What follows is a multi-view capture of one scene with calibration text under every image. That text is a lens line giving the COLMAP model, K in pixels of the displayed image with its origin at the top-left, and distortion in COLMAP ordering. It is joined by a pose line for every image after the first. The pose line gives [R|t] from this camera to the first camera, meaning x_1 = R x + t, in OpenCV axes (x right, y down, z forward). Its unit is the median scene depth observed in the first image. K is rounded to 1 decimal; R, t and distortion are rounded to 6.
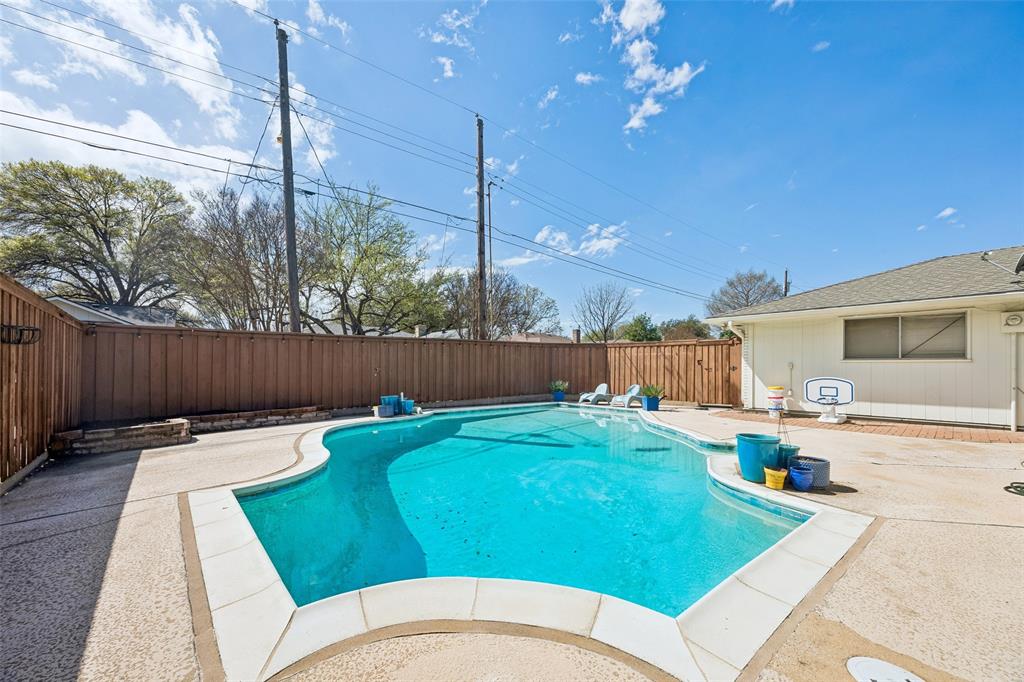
lens RADIAL K [[393.6, 0, 515.0], [0, 393.6, 370.0], [0, 0, 1]] dist [-0.000771, -0.000090]
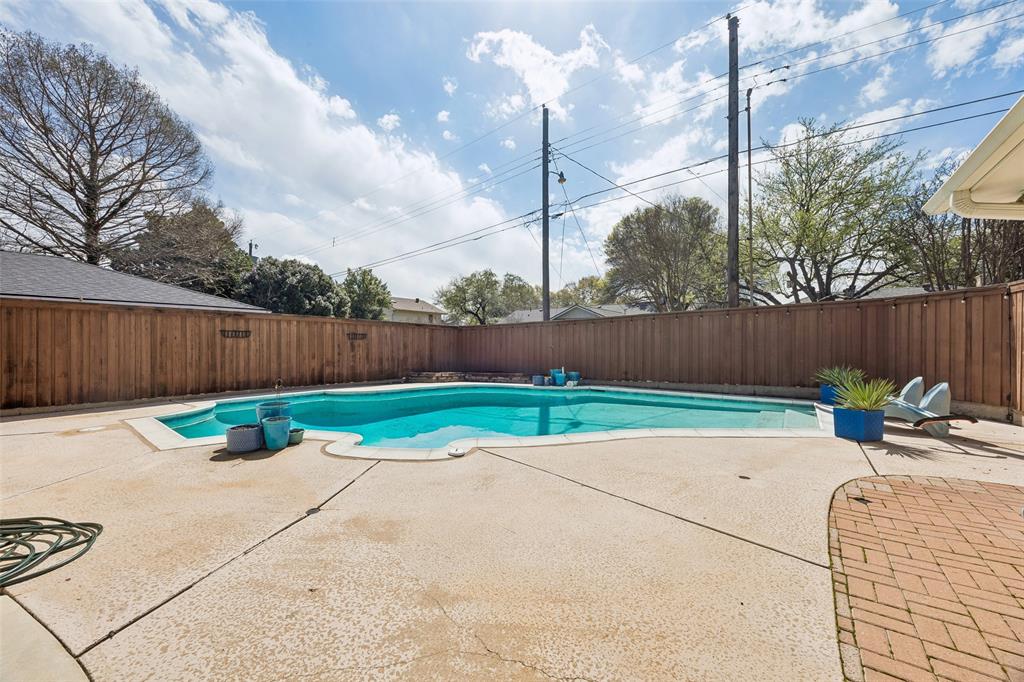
lens RADIAL K [[393.7, 0, 509.5], [0, 393.7, 345.8], [0, 0, 1]] dist [0.000323, 0.000087]
pose [[0.203298, 0.002354, -0.979114, 0.638471], [0.005648, 0.999978, 0.003576, -0.009291], [0.979101, -0.006257, 0.203280, 0.470572]]
